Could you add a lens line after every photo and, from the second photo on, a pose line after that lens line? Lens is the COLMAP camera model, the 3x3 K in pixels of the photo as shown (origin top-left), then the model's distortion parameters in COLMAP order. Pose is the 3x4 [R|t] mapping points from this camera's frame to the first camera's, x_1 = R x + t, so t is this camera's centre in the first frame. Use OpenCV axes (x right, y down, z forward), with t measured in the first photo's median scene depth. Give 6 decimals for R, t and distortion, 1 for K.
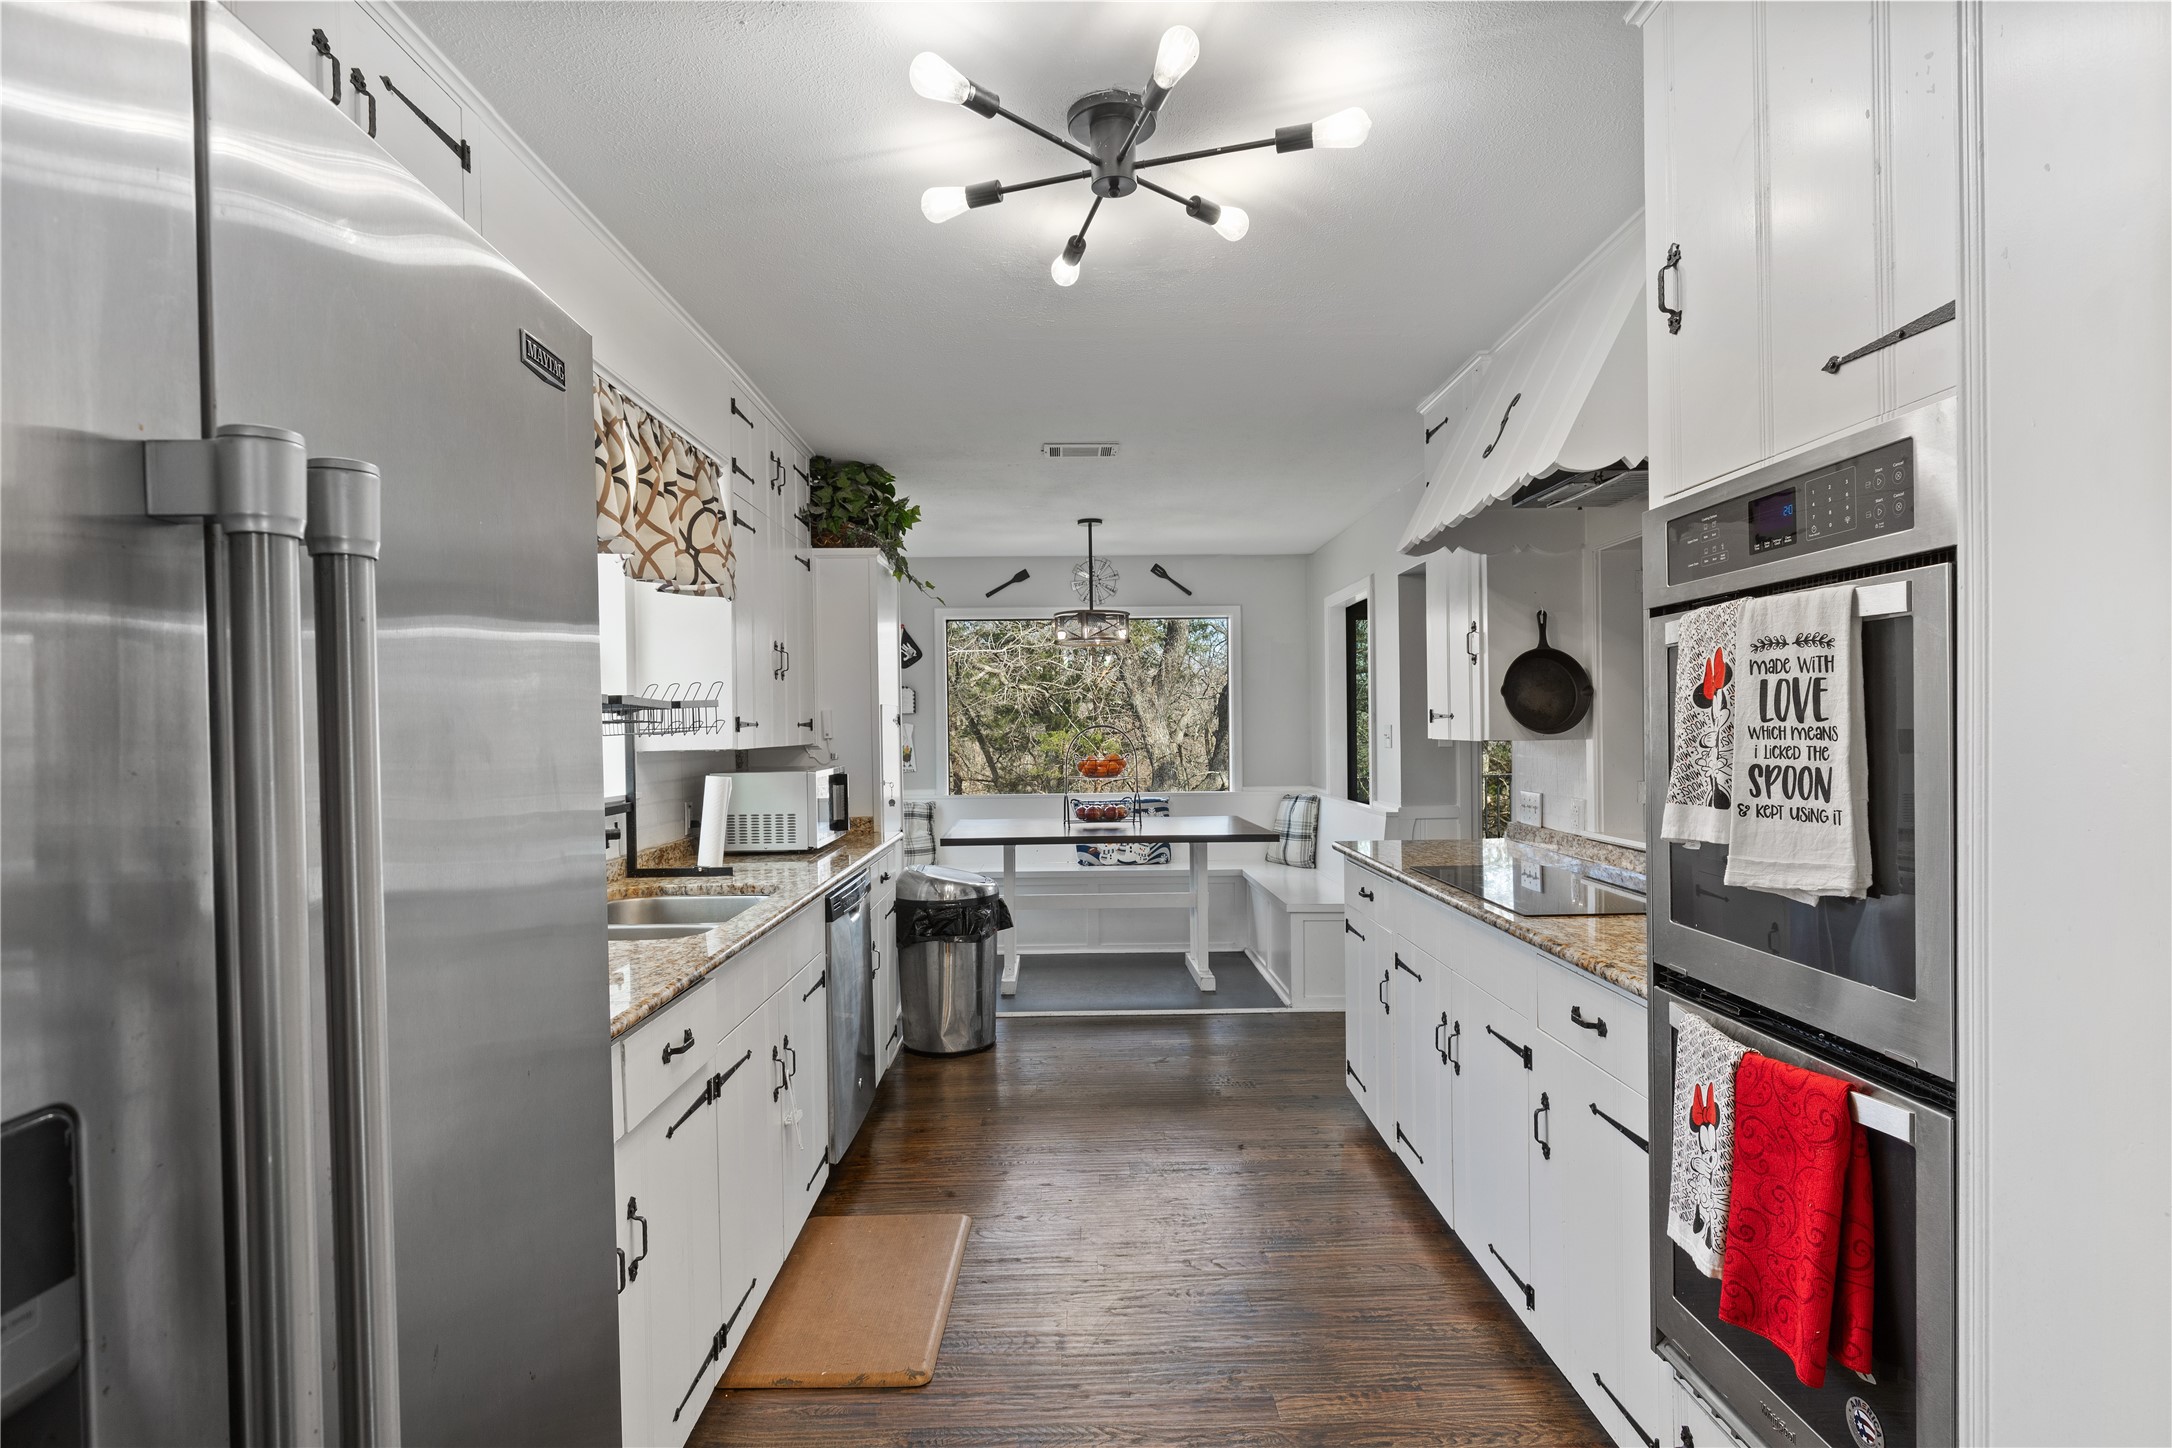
lens RADIAL K [[1107.7, 0, 1095.9], [0, 1107.7, 733.5], [0, 0, 1]] dist [-0.003903, 0.000626]
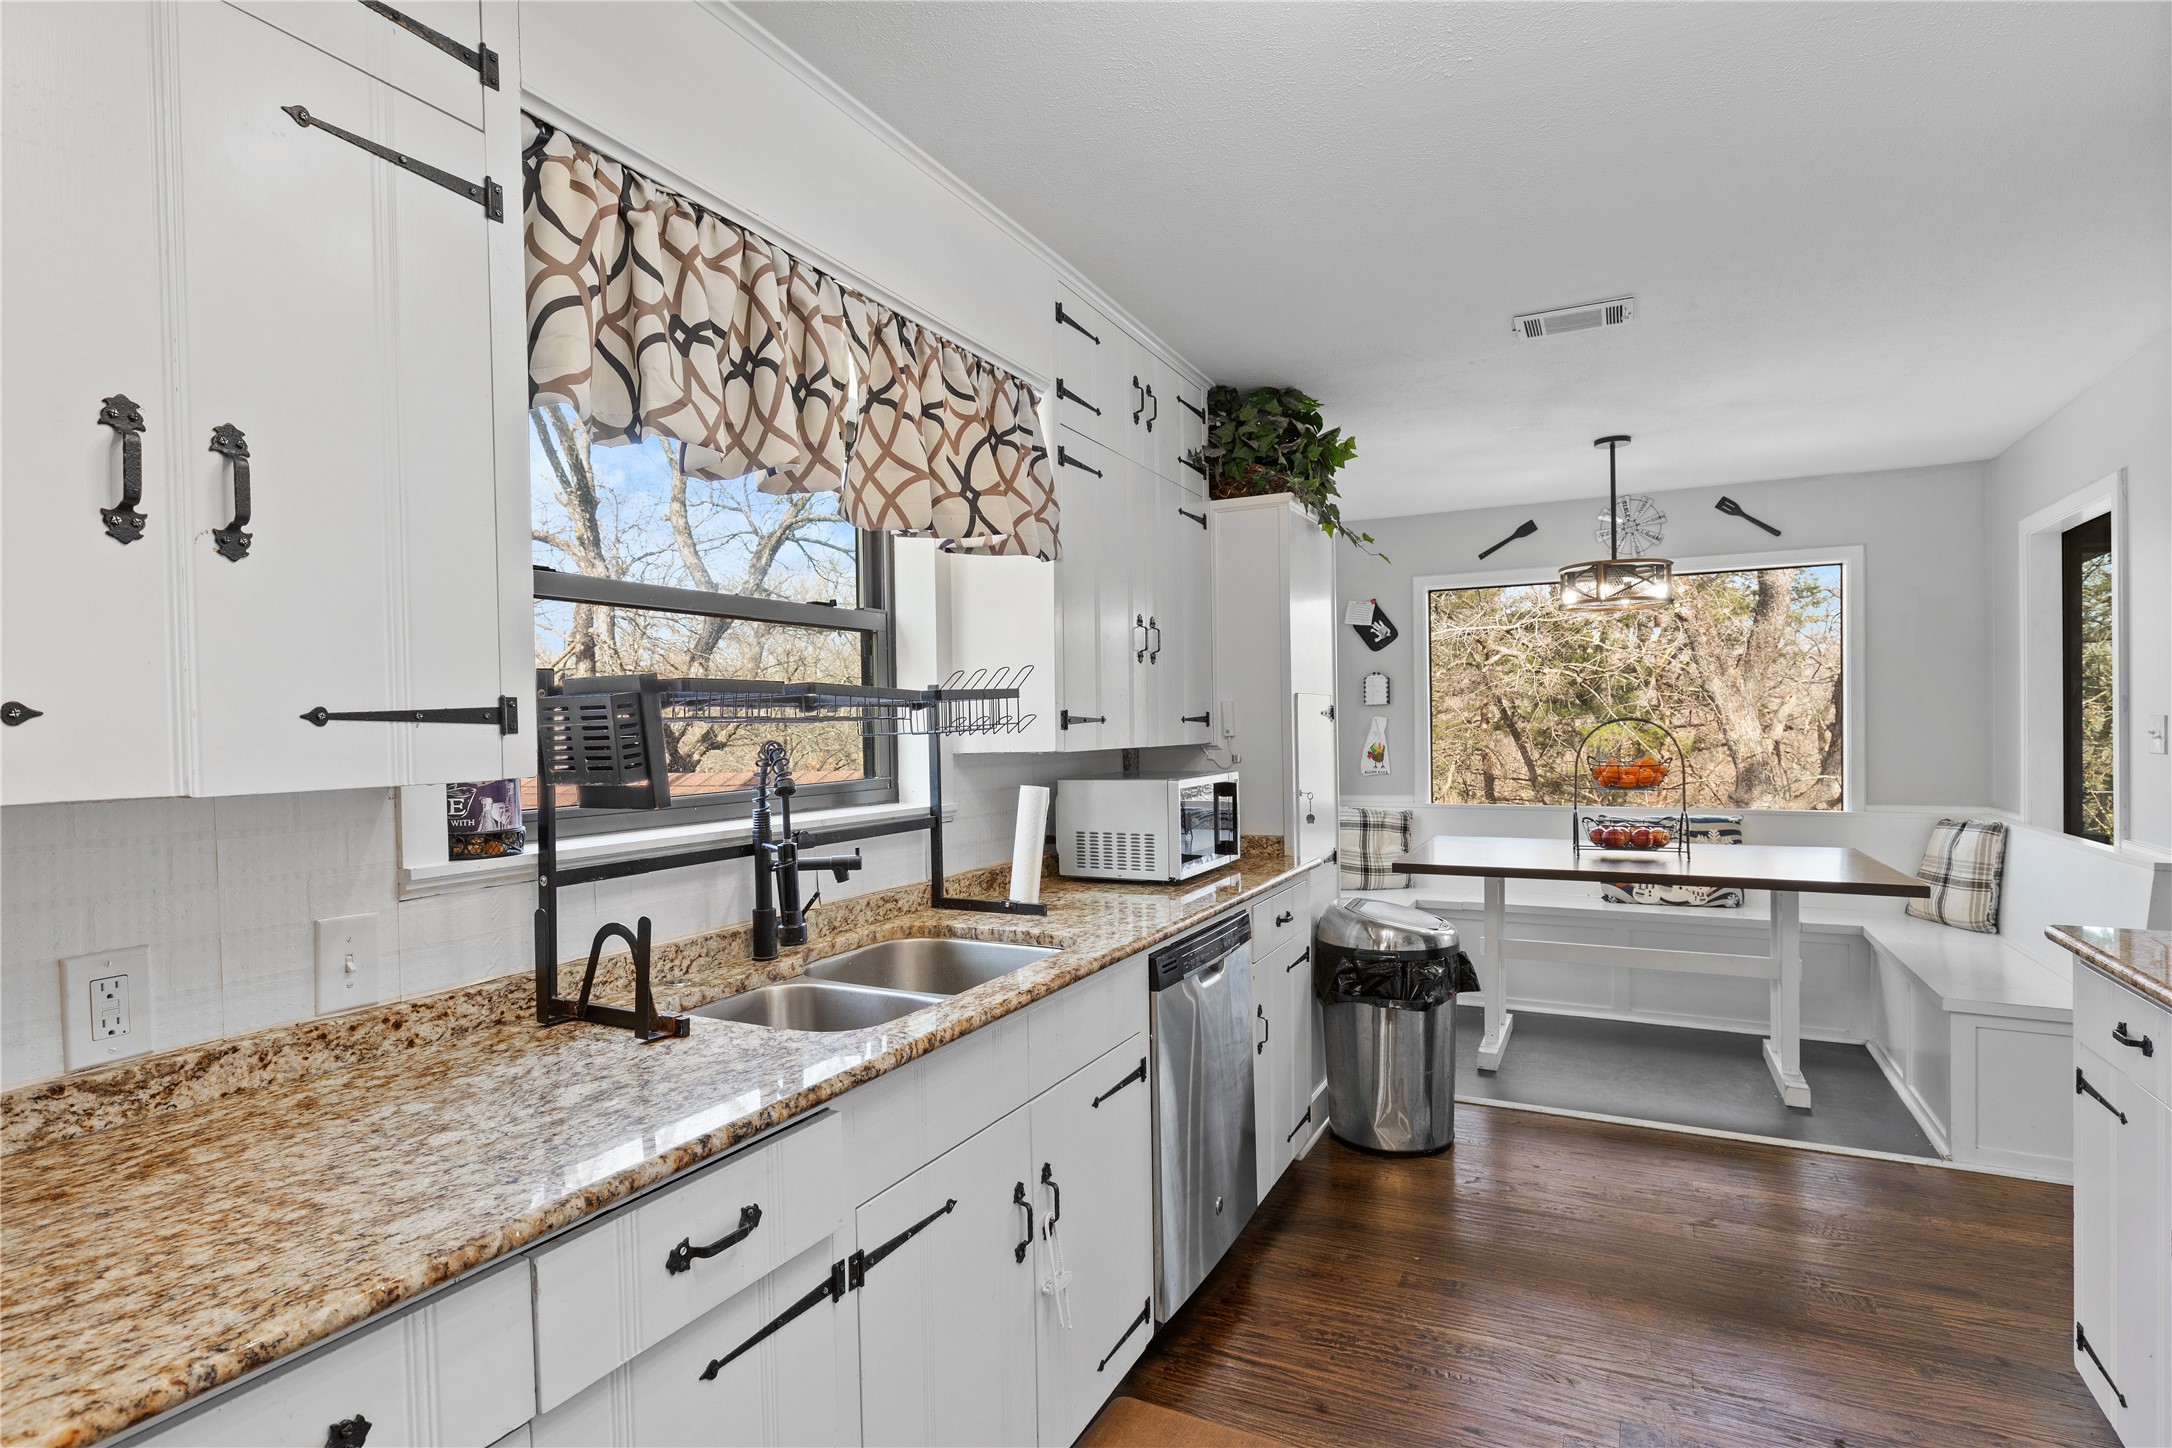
lens RADIAL K [[1107.7, 0, 1069.1], [0, 1107.7, 738.0], [0, 0, 1]] dist [-0.003903, 0.000626]
pose [[0.877493, 0.004718, -0.479566, 0.039463], [0.000491, 0.999942, 0.010736, -0.002874], [0.479589, -0.009656, 0.877440, 0.227483]]
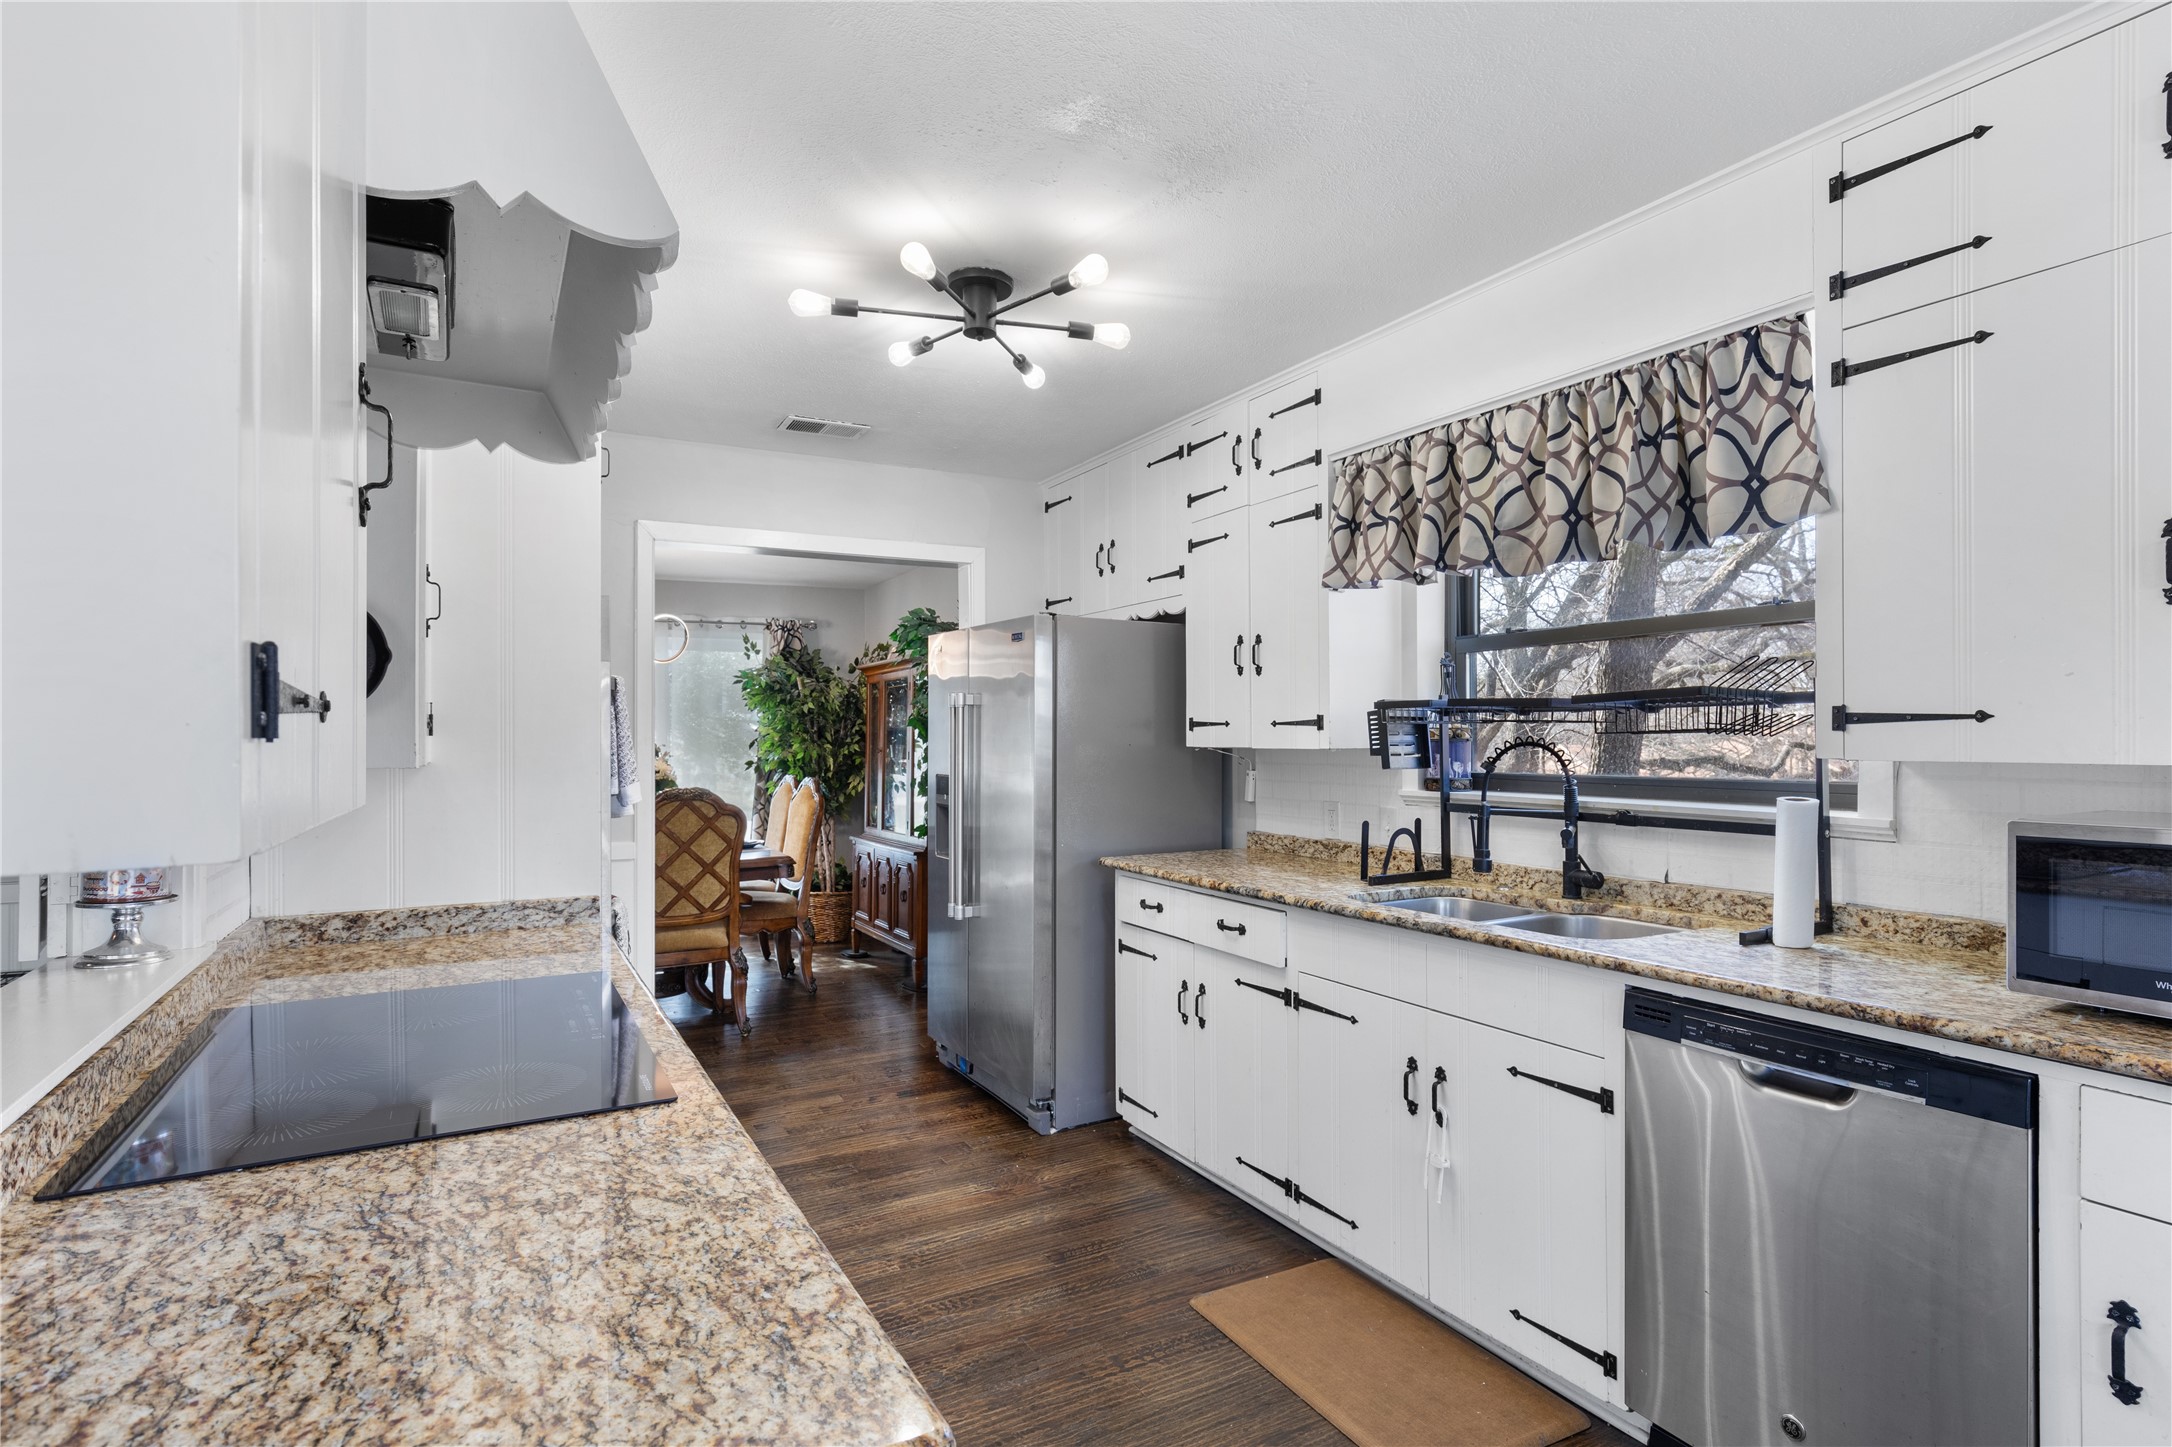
lens RADIAL K [[1107.7, 0, 1088.8], [0, 1107.7, 723.7], [0, 0, 1]] dist [-0.003903, 0.000626]
pose [[-0.887027, 0.013016, -0.461534, 0.229536], [0.013824, 0.999903, 0.001631, -0.008027], [0.461510, -0.004933, -0.887121, 0.981802]]
